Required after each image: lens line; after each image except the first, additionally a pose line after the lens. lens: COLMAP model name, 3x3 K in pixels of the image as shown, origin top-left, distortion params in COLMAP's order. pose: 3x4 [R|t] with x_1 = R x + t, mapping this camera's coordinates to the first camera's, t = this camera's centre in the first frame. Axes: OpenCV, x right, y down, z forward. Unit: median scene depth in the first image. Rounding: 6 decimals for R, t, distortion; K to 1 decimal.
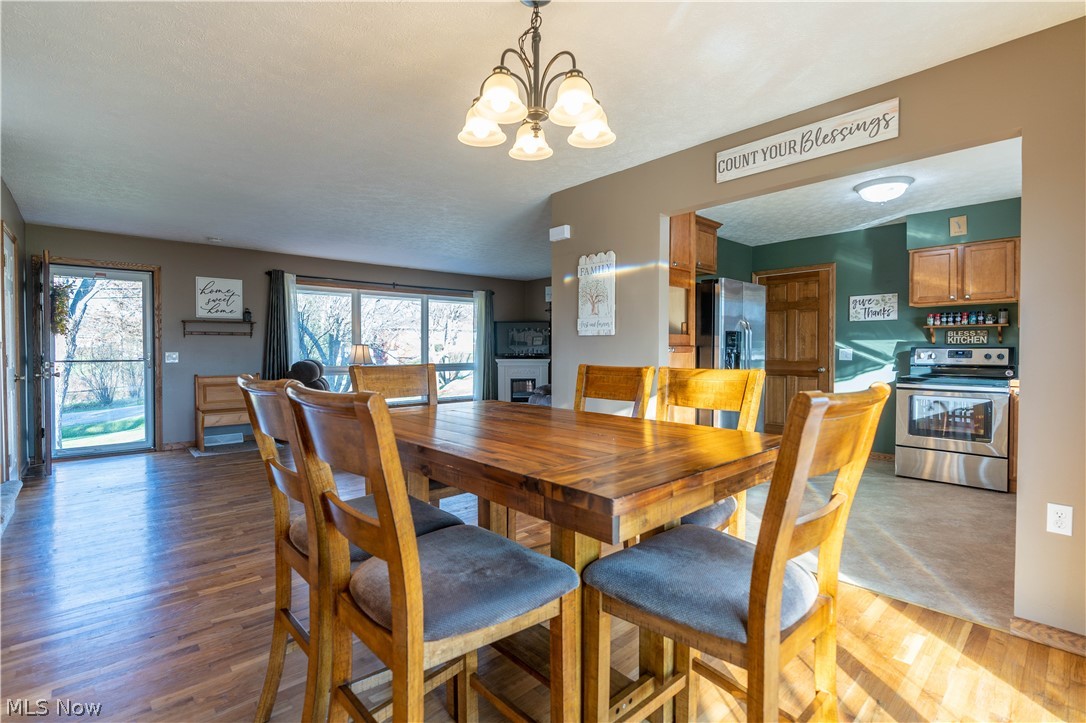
lens RADIAL K [[505.2, 0, 543.0], [0, 505.2, 361.5], [0, 0, 1]] dist [0.000684, 0.000083]
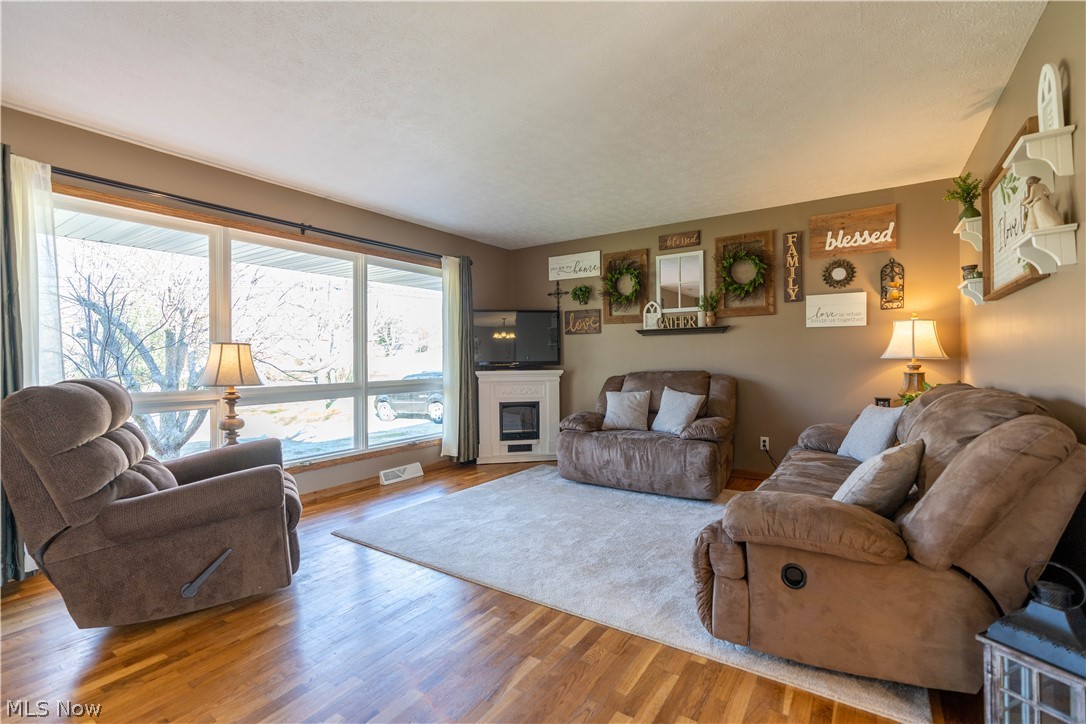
lens RADIAL K [[493.6, 0, 537.9], [0, 493.6, 357.3], [0, 0, 1]] dist [-0.001371, 0.000353]
pose [[0.974218, -0.006893, 0.225503, -0.154514], [0.013057, 0.999580, -0.025854, -0.005515], [-0.225230, 0.028132, 0.973899, 0.406731]]
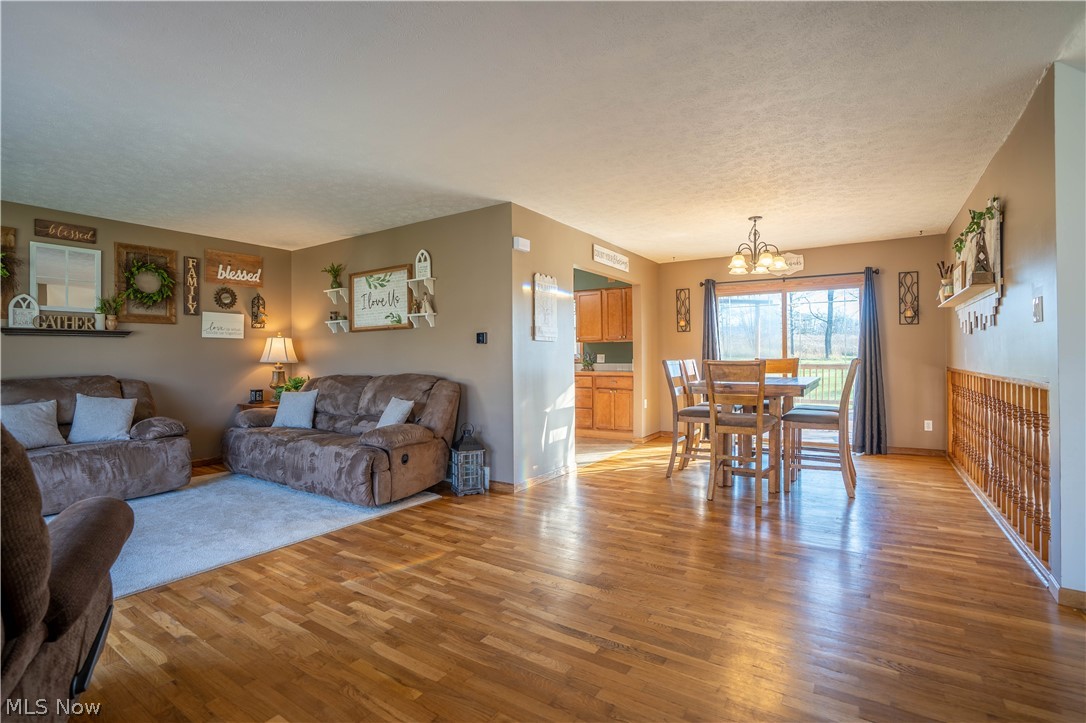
lens RADIAL K [[493.6, 0, 537.9], [0, 493.6, 356.8], [0, 0, 1]] dist [-0.001371, 0.000353]
pose [[-0.224096, 0.003324, 0.974561, -0.449265], [0.030465, 0.999529, 0.003596, -0.009914], [-0.974091, 0.030496, -0.224092, 0.551662]]
